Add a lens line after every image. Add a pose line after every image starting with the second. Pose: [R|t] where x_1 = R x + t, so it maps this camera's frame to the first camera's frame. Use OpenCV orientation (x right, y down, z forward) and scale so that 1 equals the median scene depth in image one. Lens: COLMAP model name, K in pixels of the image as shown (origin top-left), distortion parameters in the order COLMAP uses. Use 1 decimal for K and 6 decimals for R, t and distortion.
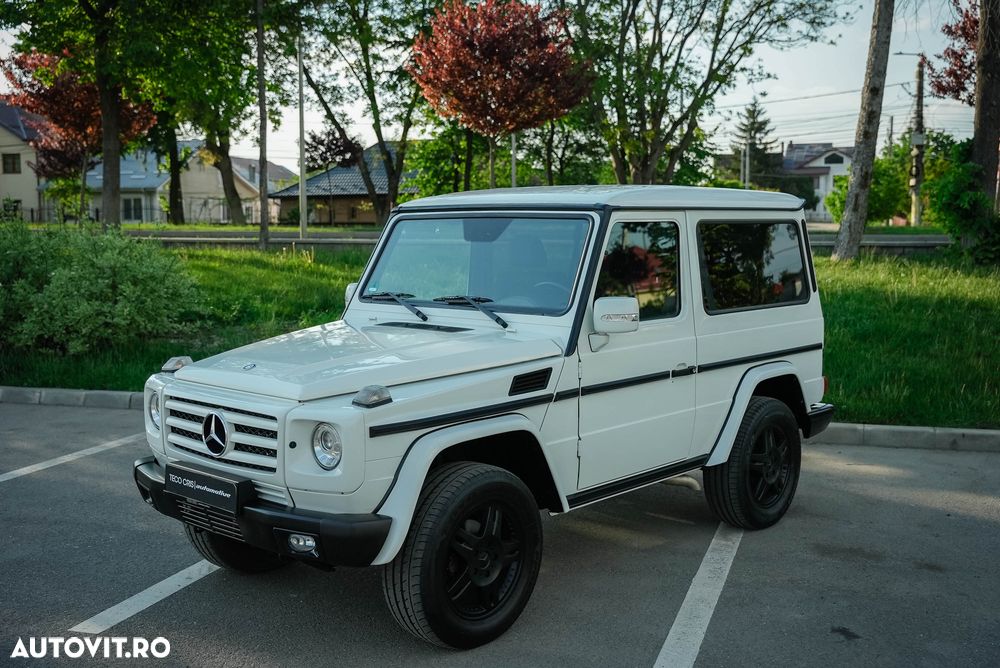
lens RADIAL K [[1041.8, 0, 507.7], [0, 1041.8, 328.6], [0, 0, 1]] dist [-0.006029, 0.000000]
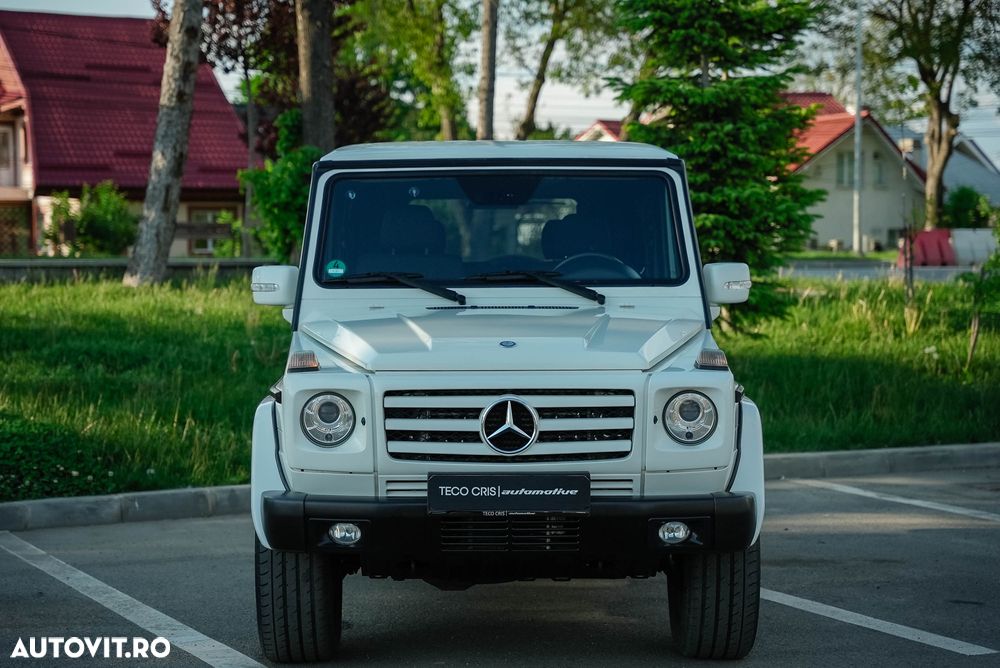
lens RADIAL K [[1851.7, 0, 504.0], [0, 1851.7, 332.6], [0, 0, 1]] dist [0.253521, 0.000000]
pose [[0.734541, -0.028804, 0.677952, -0.331140], [0.070780, 0.996901, -0.034333, 0.020918], [-0.674862, 0.073205, 0.734304, -0.010656]]
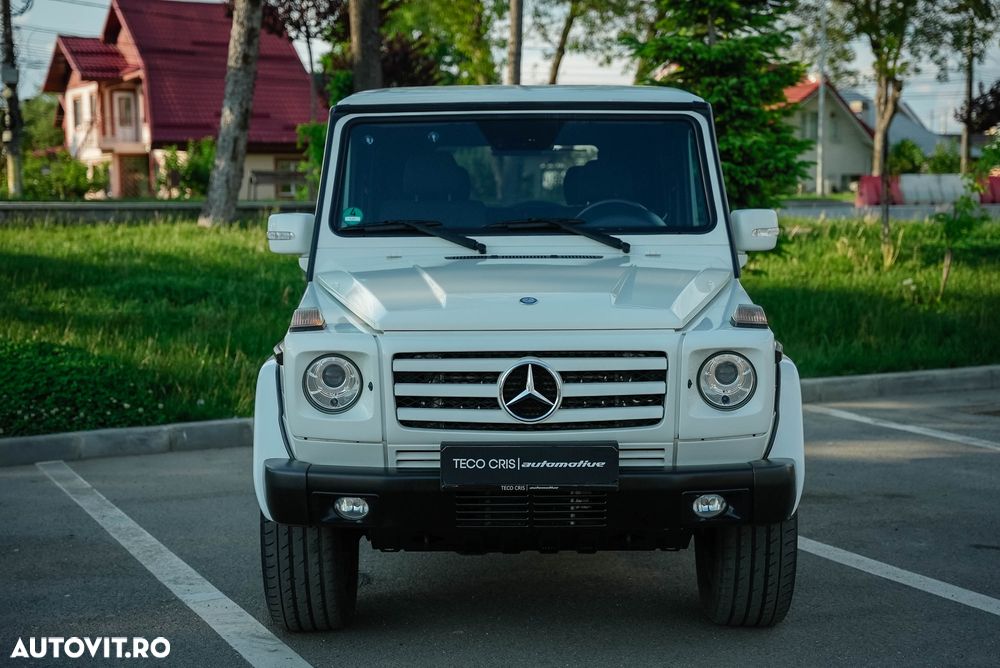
lens RADIAL K [[1481.1, 0, 525.0], [0, 1481.1, 343.1], [0, 0, 1]] dist [0.153590, 0.000000]
pose [[0.737633, -0.068194, 0.671749, -0.260395], [0.072540, 0.997132, 0.021572, 0.012016], [-0.671293, 0.032817, 0.740465, 0.063218]]
